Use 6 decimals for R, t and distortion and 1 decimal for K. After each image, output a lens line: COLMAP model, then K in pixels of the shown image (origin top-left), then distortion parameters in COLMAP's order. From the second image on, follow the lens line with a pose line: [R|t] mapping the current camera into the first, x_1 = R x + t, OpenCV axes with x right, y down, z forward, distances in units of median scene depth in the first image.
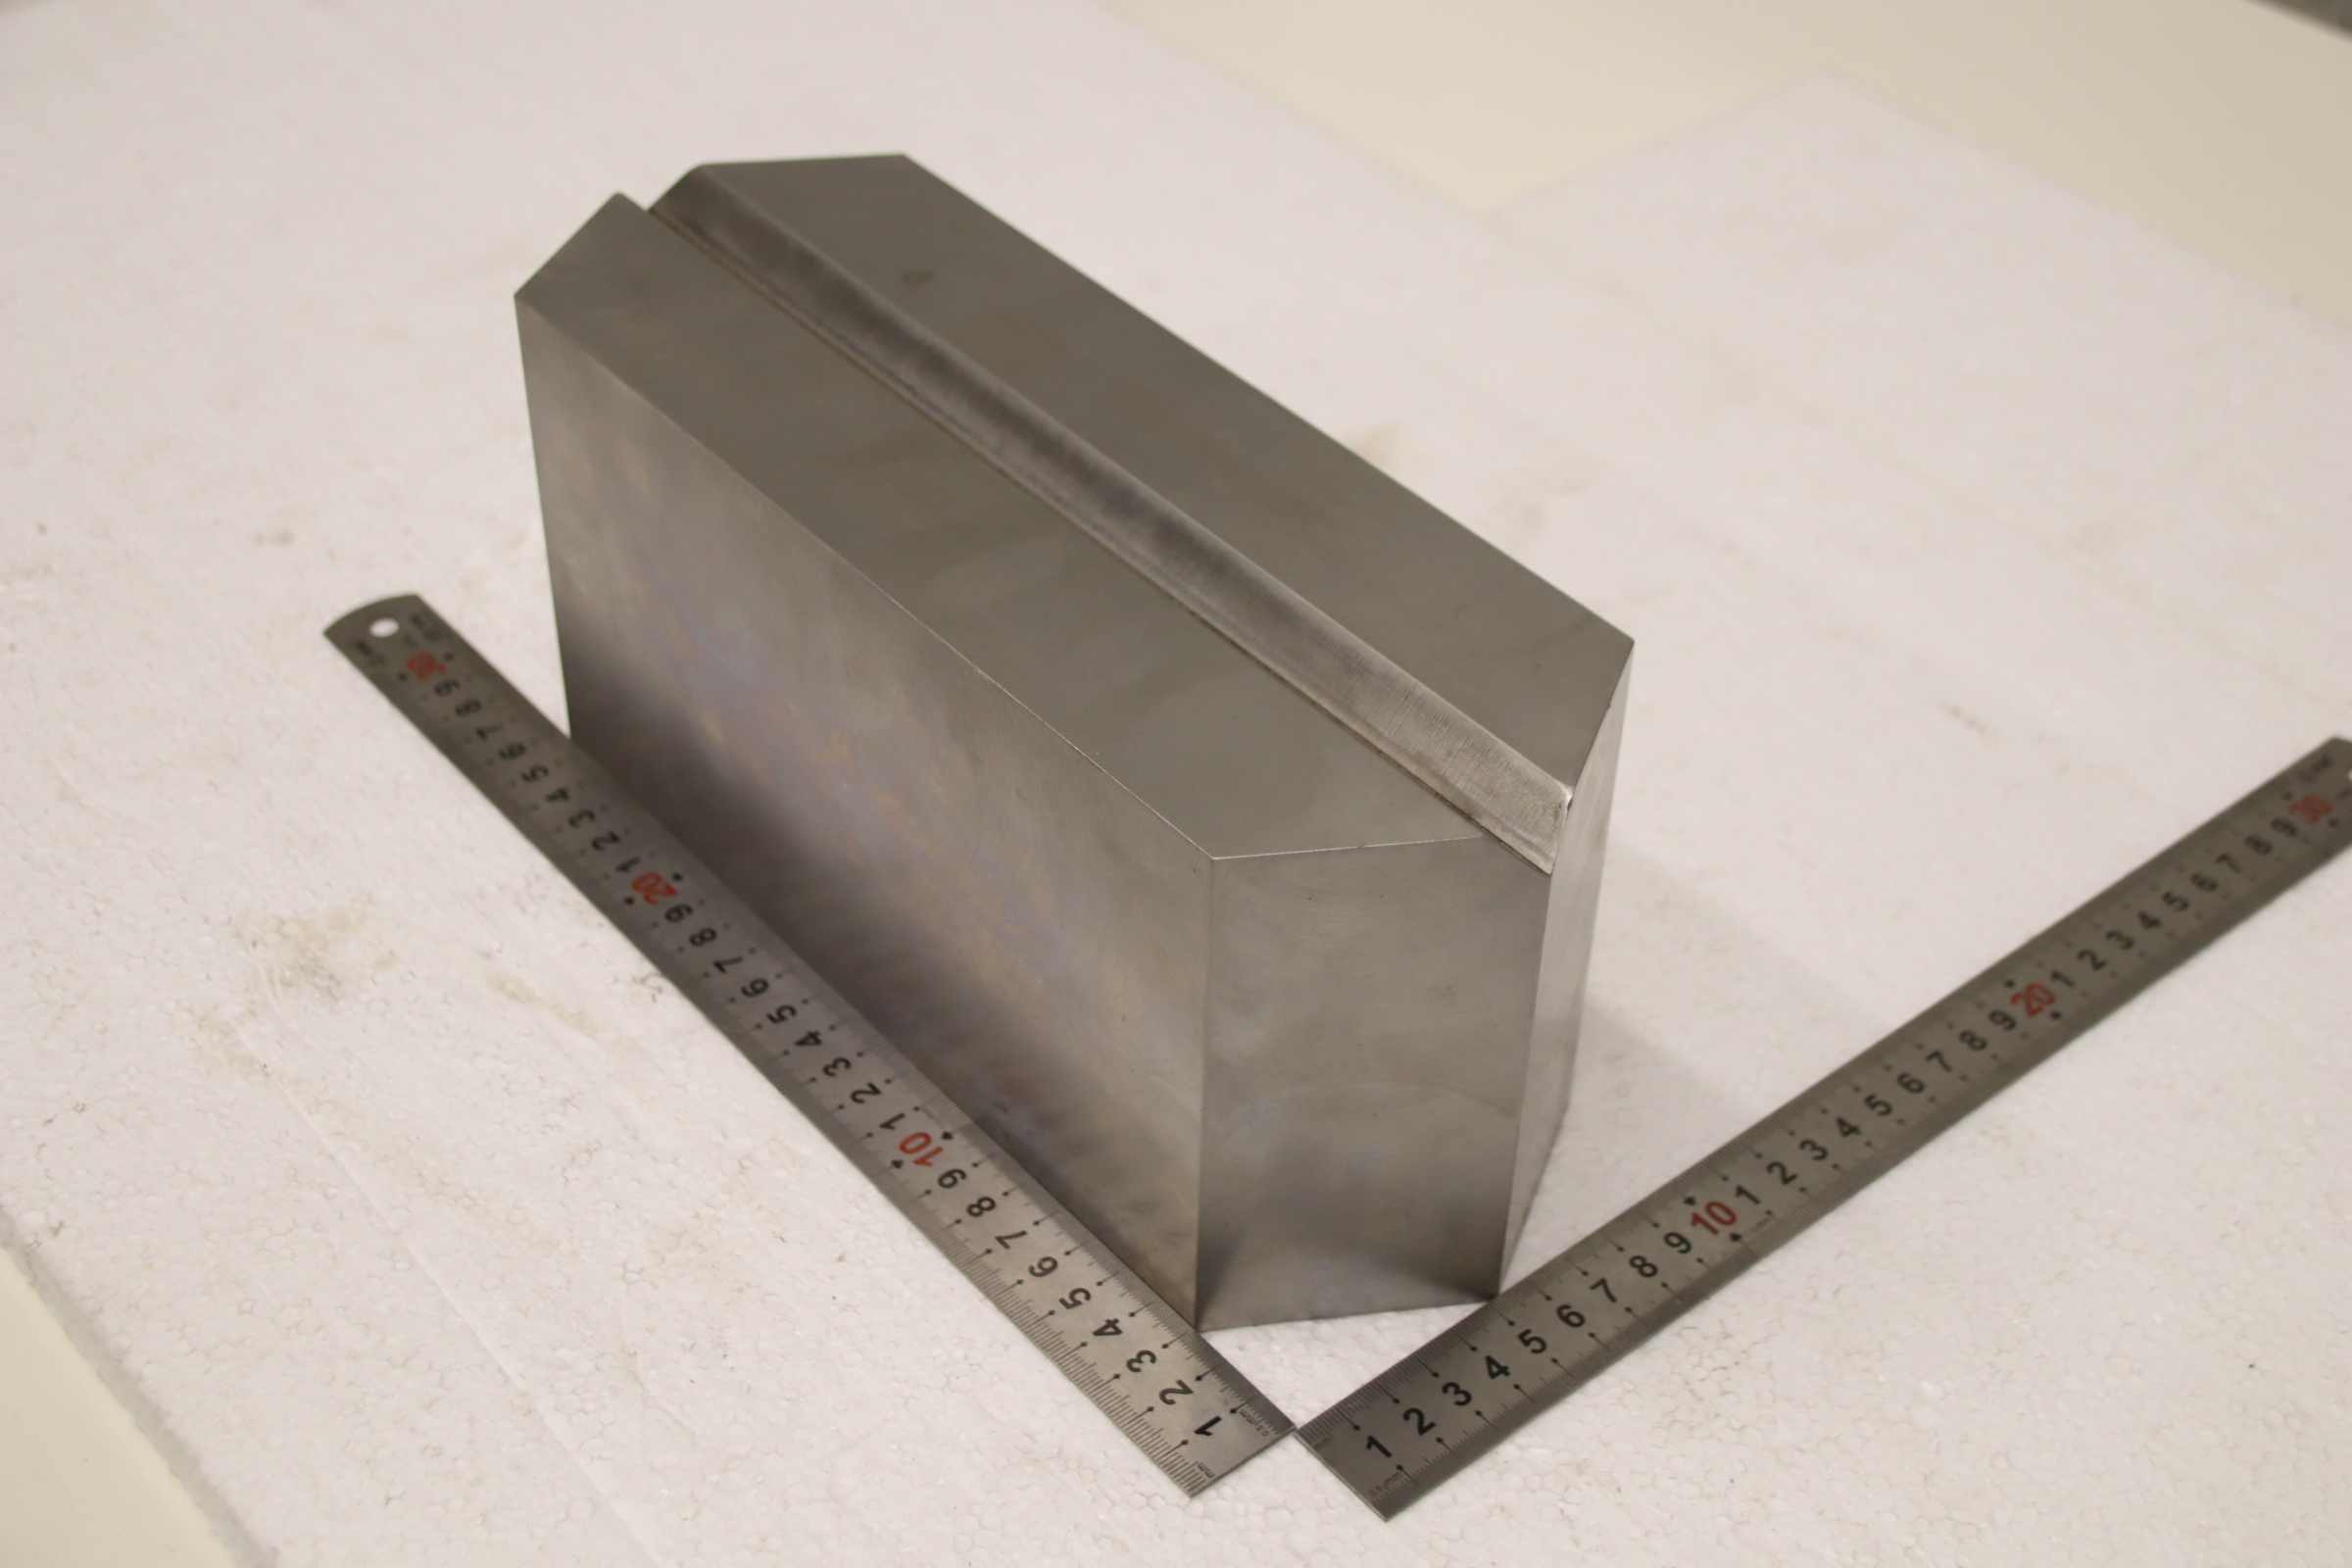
lens RADIAL K [[3169.8, 0, 1171.3], [0, 3169.8, 782.3], [0, 0, 1]] dist [0.015959, 0.000000]
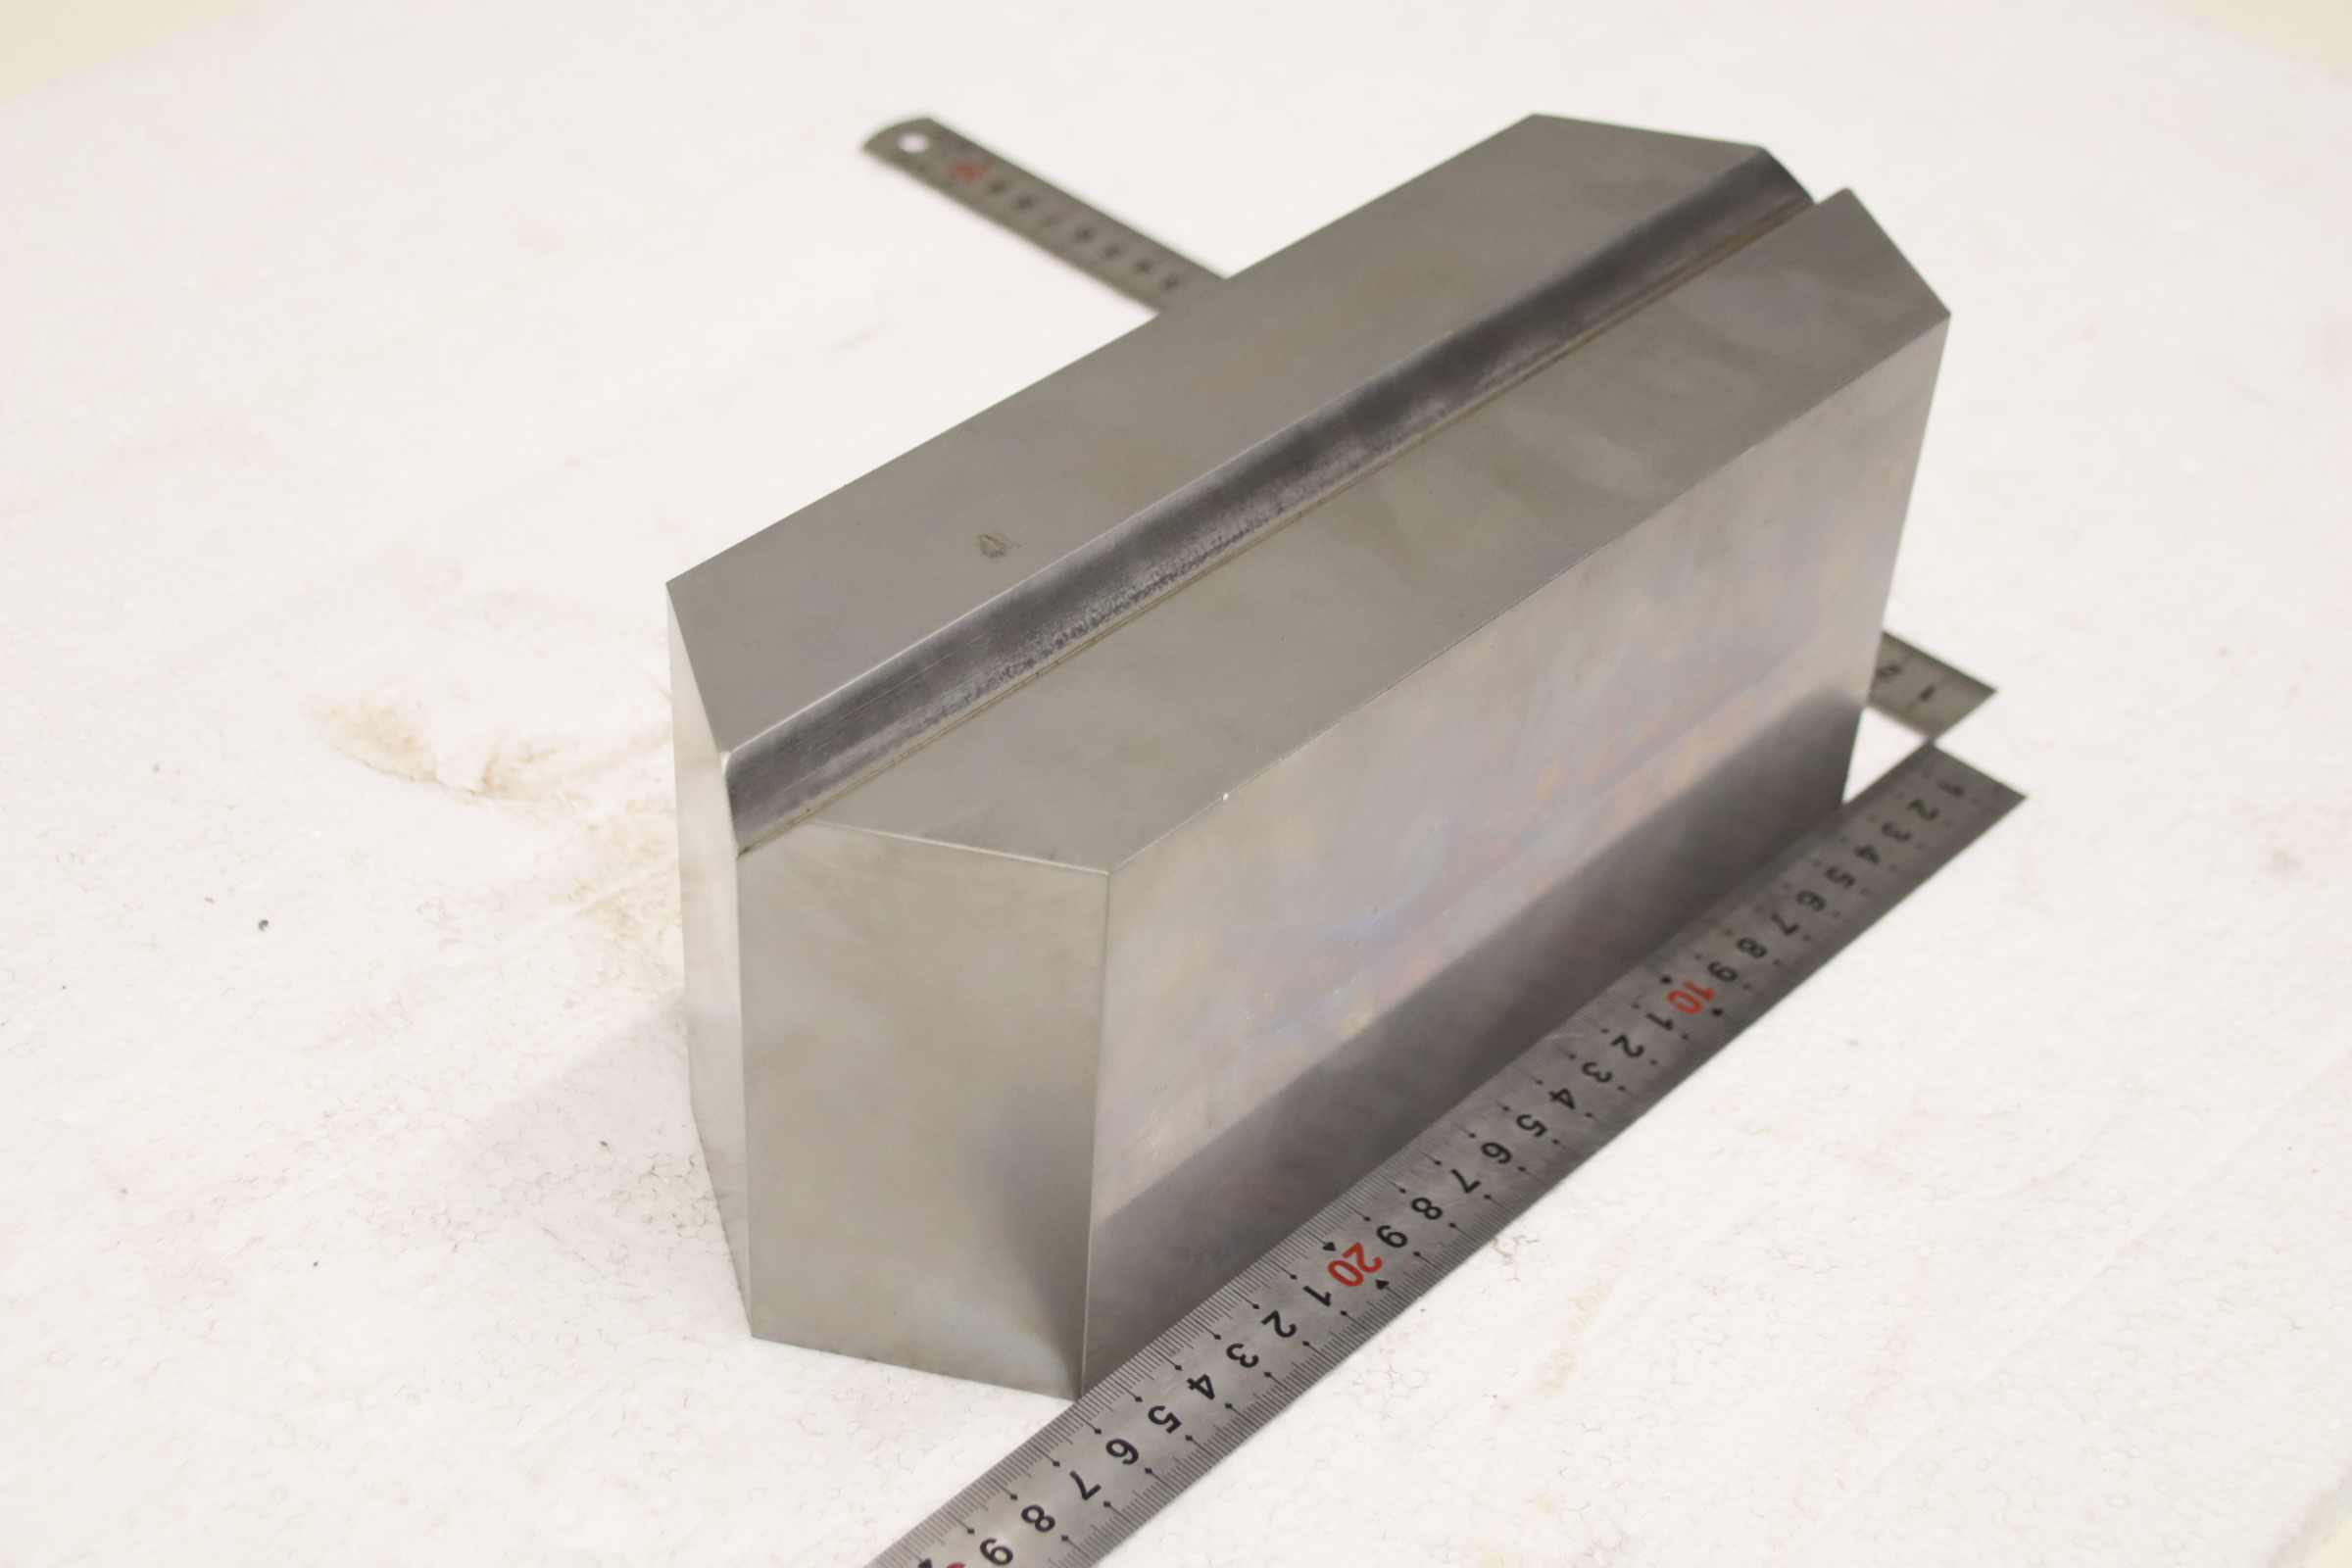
lens RADIAL K [[3646.3, 0, 1178.3], [0, 3646.3, 785.4], [0, 0, 1]] dist [0.079204, 0.000000]
pose [[-0.131071, -0.659867, 0.739862, -0.799295], [0.591574, 0.546808, 0.592487, -0.638786], [-0.795525, 0.515341, 0.318689, 0.705332]]
